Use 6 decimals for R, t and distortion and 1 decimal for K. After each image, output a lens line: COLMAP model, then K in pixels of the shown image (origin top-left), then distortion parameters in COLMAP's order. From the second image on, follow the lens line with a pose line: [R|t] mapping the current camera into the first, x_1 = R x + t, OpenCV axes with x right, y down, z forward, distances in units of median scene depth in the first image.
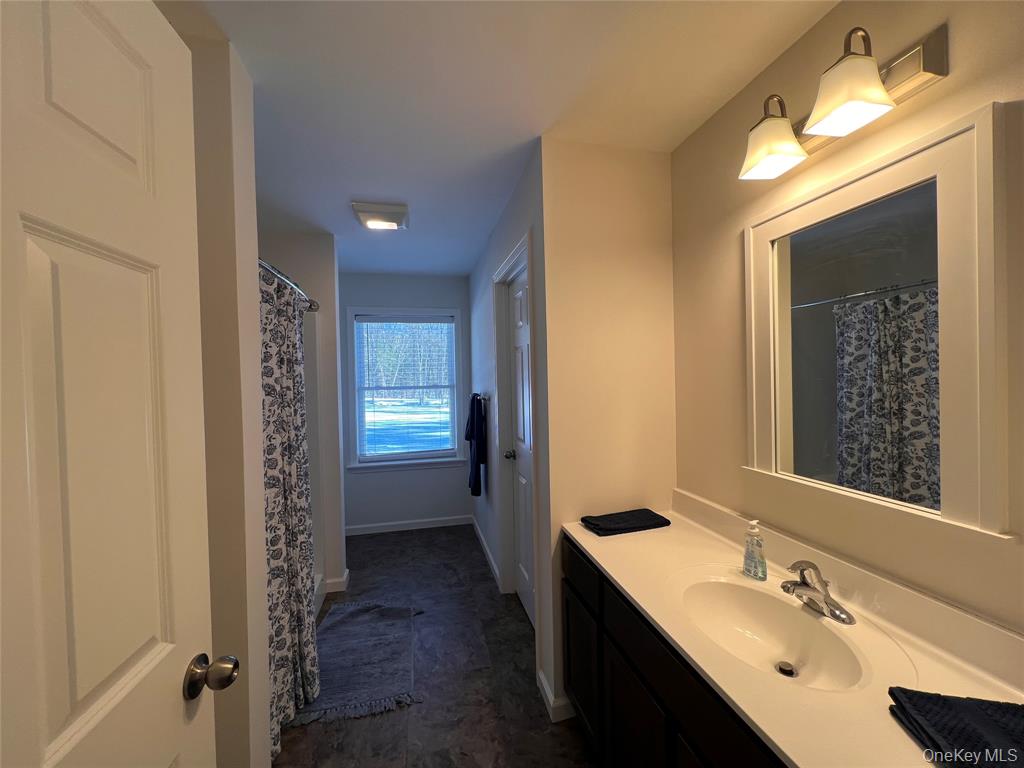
lens RADIAL K [[408.2, 0, 510.8], [0, 408.2, 383.6], [0, 0, 1]] dist [-0.000338, 0.000159]
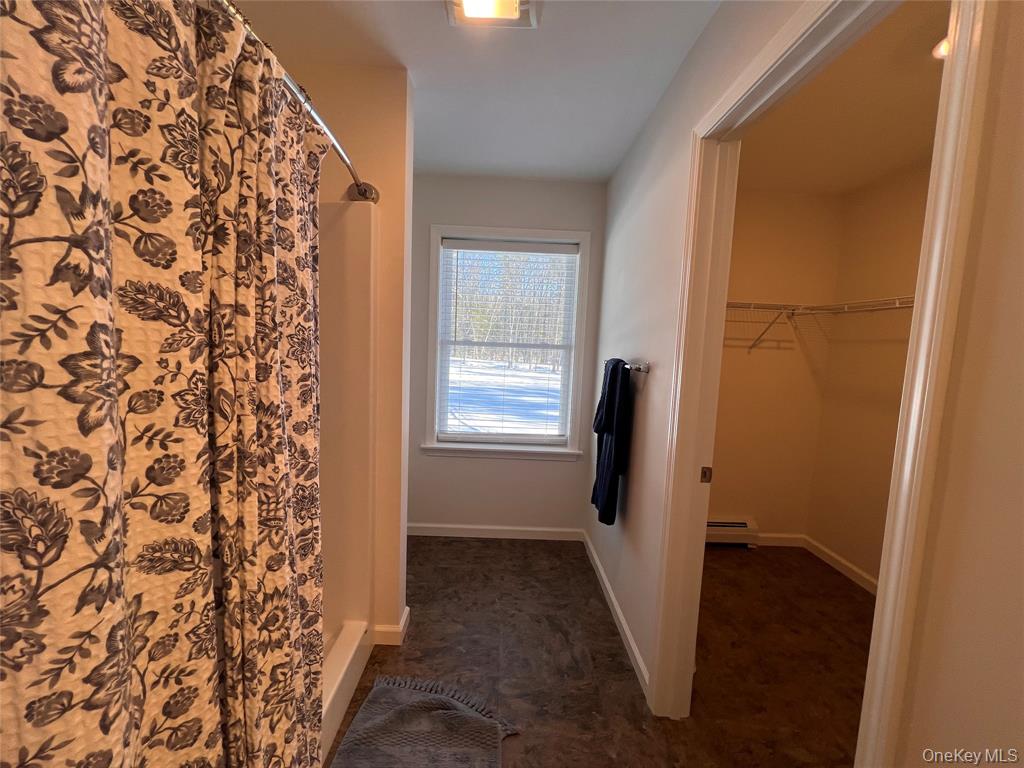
lens RADIAL K [[408.2, 0, 510.8], [0, 408.2, 383.6], [0, 0, 1]] dist [-0.000338, 0.000159]
pose [[0.974987, 0.080941, -0.207001, -0.128900], [-0.063796, 0.994057, 0.088212, 0.019544], [0.212911, -0.072800, 0.974356, 0.419685]]
